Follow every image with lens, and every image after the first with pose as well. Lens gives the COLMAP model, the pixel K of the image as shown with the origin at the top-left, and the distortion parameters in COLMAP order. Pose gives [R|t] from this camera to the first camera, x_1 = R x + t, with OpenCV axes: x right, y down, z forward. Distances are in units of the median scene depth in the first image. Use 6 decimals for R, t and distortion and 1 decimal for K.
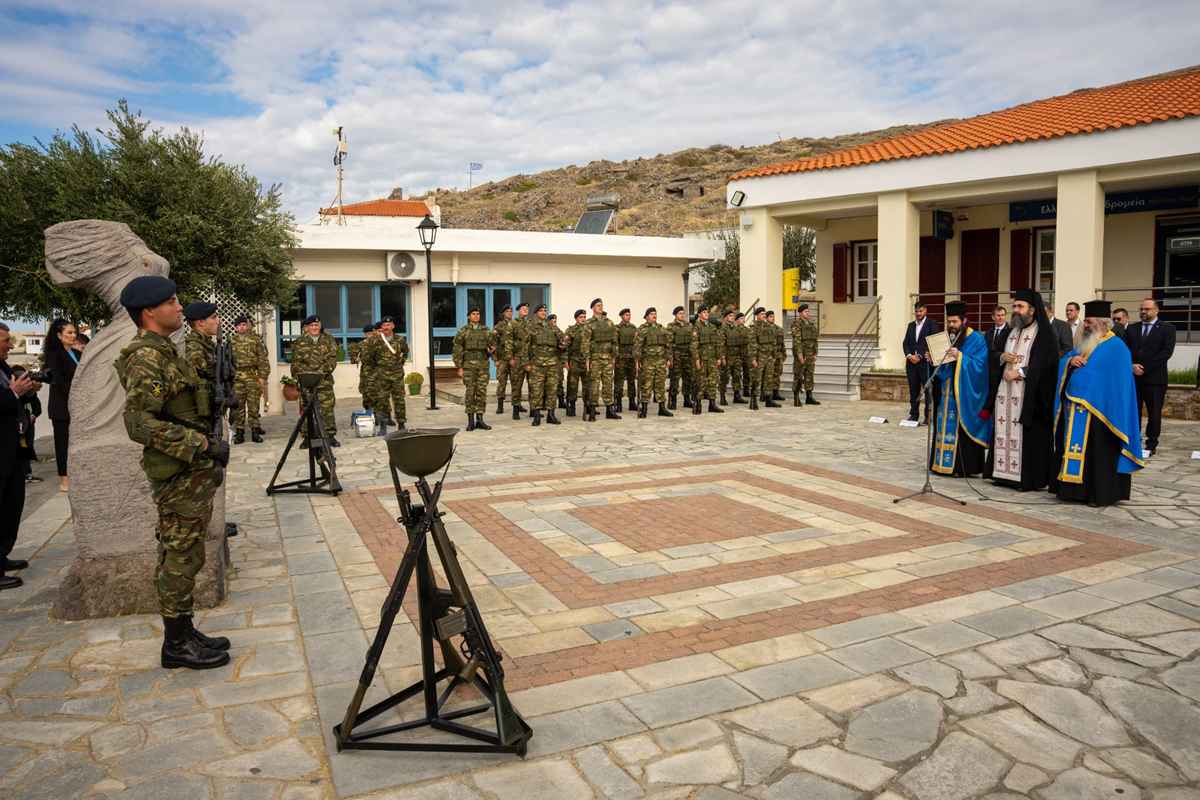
lens RADIAL K [[837.9, 0, 600.0], [0, 837.9, 400.0], [0, 0, 1]] dist [-0.141174, 0.108369]
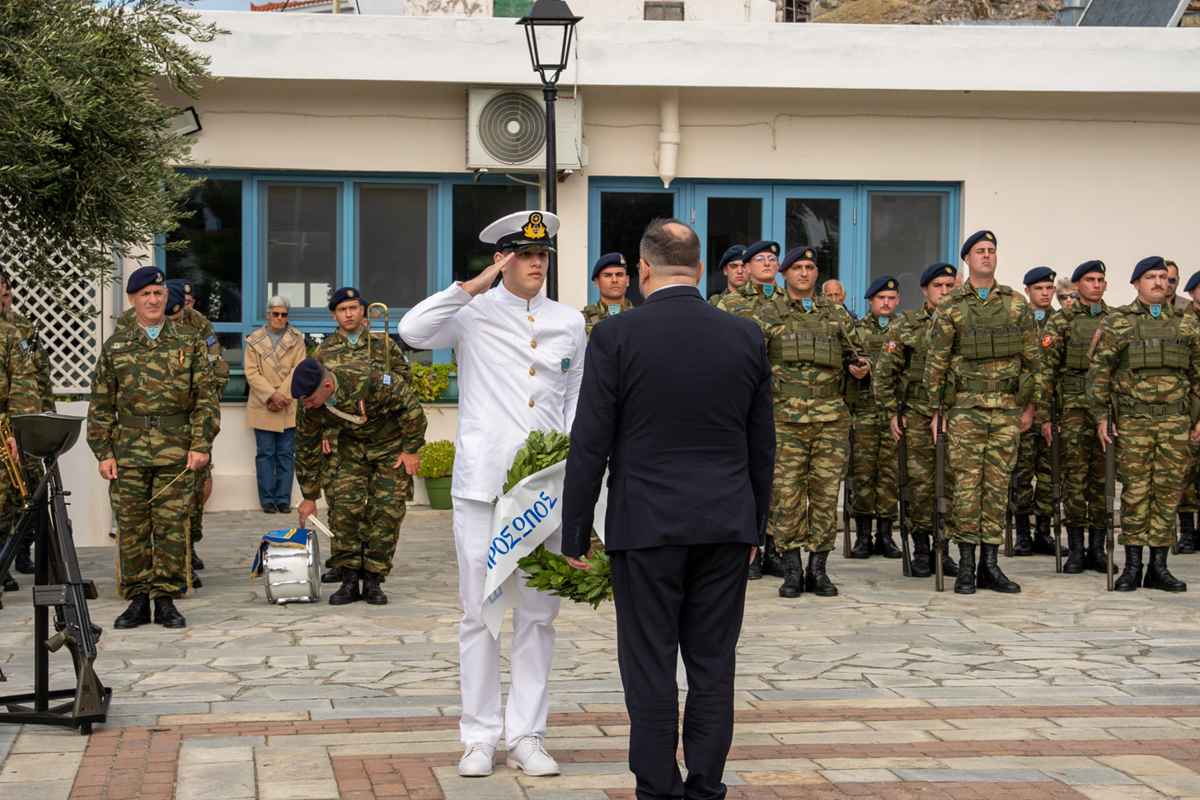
lens RADIAL K [[2745.4, 0, 583.7], [0, 2745.4, 401.9], [0, 0, 1]] dist [0.262736, 0.491021]
pose [[0.959642, 0.022984, -0.280285, 0.271967], [-0.038377, 0.998034, -0.049554, 0.016783], [0.278595, 0.058311, 0.958637, -0.201484]]
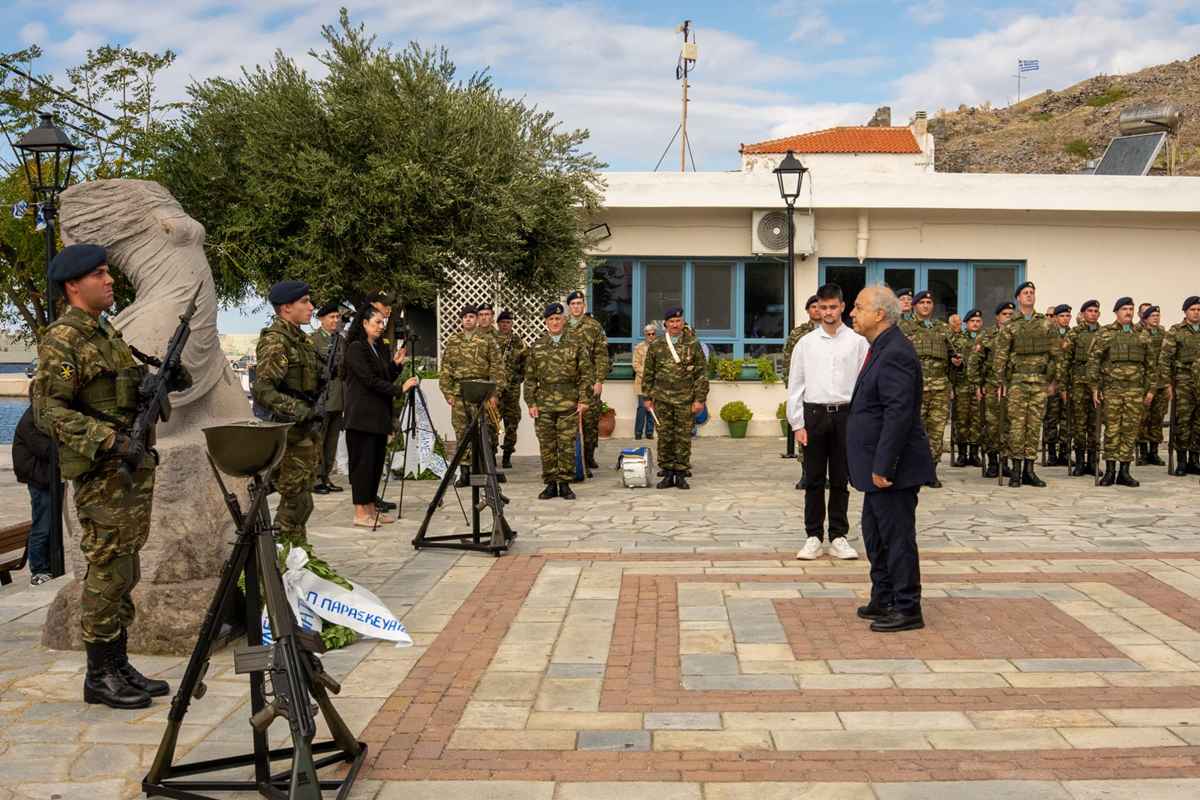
lens RADIAL K [[1401.5, 0, 600.6], [0, 1401.5, 438.5], [0, 0, 1]] dist [-0.118164, 0.029581]
pose [[0.895809, 0.042002, -0.442451, 0.287964], [-0.048884, 0.998796, -0.004158, 0.016710], [0.441743, 0.025354, 0.896783, -0.034918]]
